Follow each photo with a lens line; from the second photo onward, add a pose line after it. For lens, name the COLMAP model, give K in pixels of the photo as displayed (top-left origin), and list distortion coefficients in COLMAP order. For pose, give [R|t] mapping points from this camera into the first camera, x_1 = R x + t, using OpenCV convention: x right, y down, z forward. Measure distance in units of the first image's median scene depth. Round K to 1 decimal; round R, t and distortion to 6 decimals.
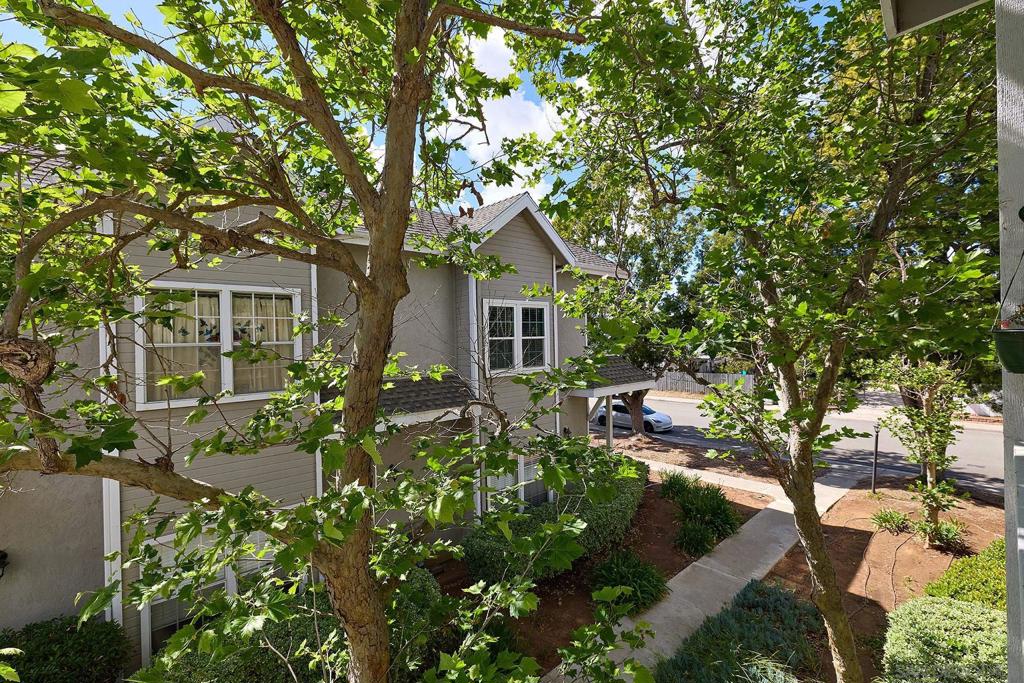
lens RADIAL K [[464.1, 0, 512.8], [0, 464.1, 338.5], [0, 0, 1]] dist [0.001442, -0.000606]
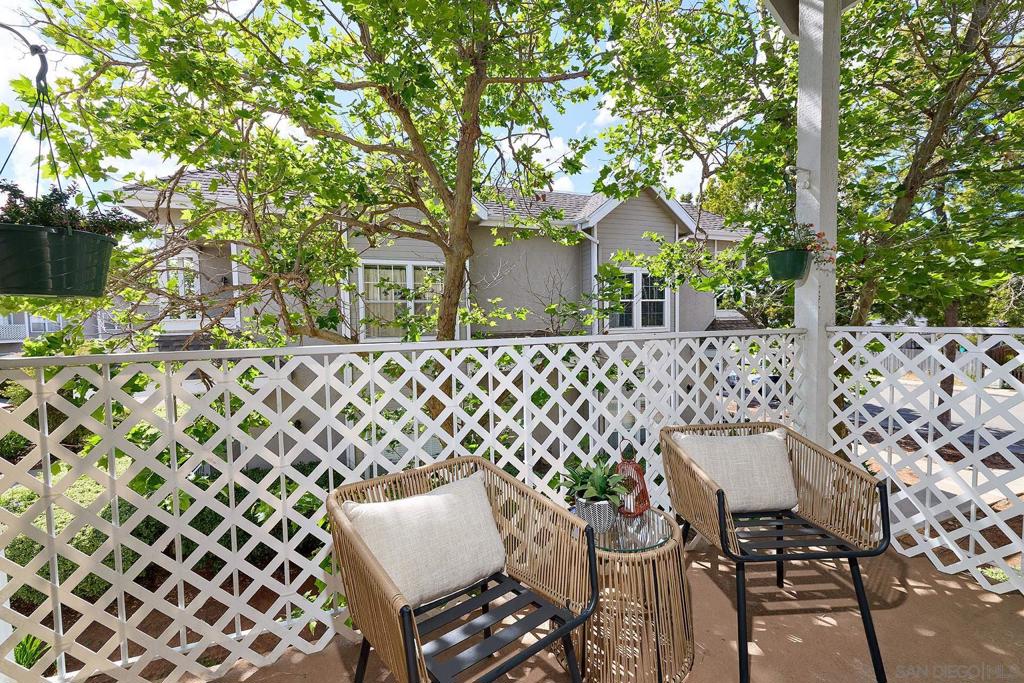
lens RADIAL K [[441.6, 0, 509.9], [0, 441.6, 341.0], [0, 0, 1]] dist [-0.003115, -0.000891]
pose [[0.929721, 0.029493, -0.367082, 0.299879], [-0.005680, 0.997818, 0.065782, 0.068071], [0.368221, -0.059074, 0.927860, -0.280576]]
